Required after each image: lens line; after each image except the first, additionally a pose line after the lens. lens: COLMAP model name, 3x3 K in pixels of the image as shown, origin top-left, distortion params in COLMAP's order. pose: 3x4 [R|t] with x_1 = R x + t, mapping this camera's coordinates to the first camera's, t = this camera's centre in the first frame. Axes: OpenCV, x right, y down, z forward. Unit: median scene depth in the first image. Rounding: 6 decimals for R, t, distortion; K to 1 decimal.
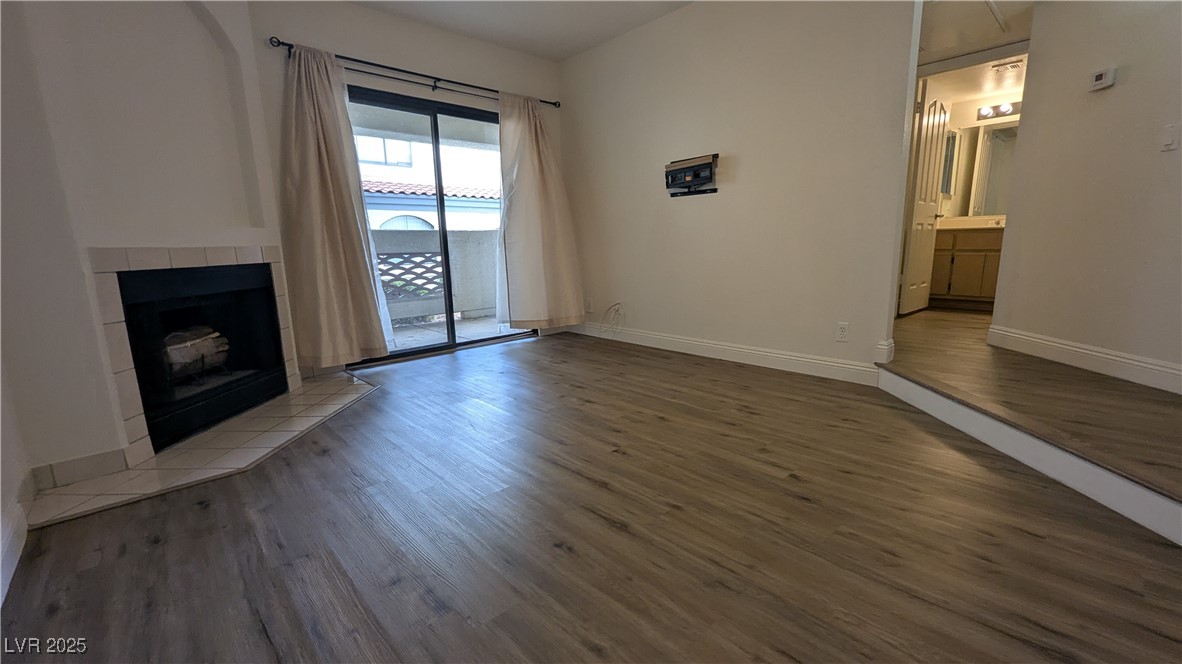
lens RADIAL K [[488.9, 0, 591.3], [0, 488.9, 338.3], [0, 0, 1]] dist [0.000708, -0.000729]
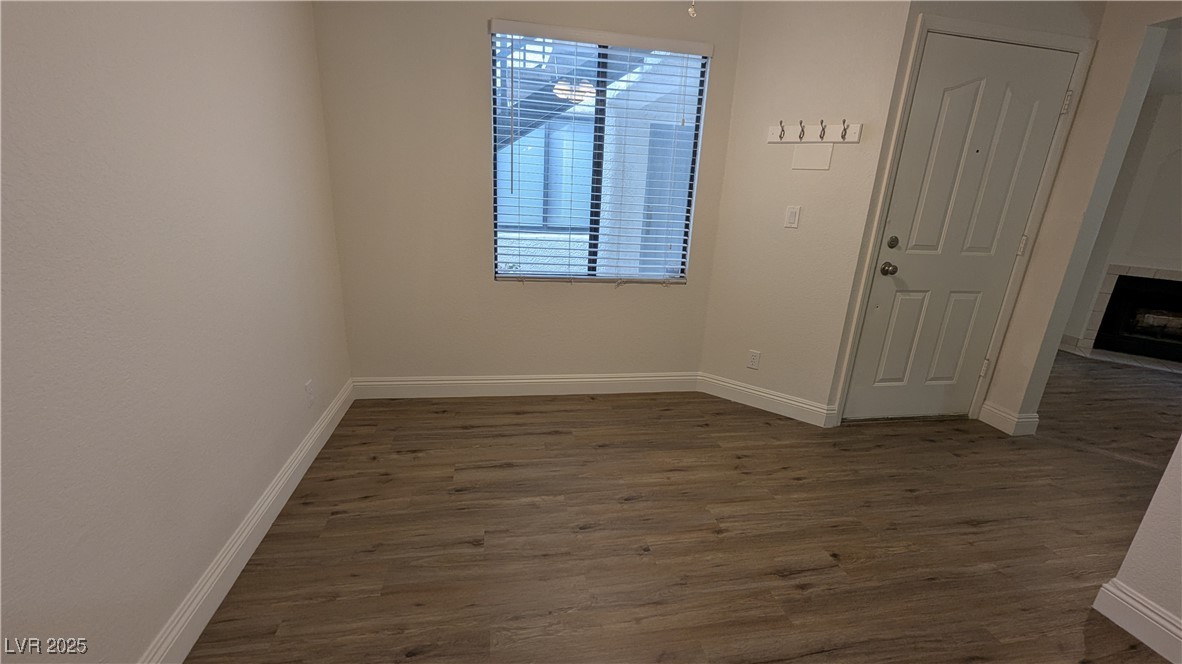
lens RADIAL K [[488.9, 0, 593.4], [0, 488.9, 336.7], [0, 0, 1]] dist [0.000708, -0.000729]
pose [[-0.531795, 0.242837, -0.811311, 1.528635], [-0.199943, 0.894922, 0.398920, -0.185111], [0.822932, 0.374360, -0.427361, -0.023442]]
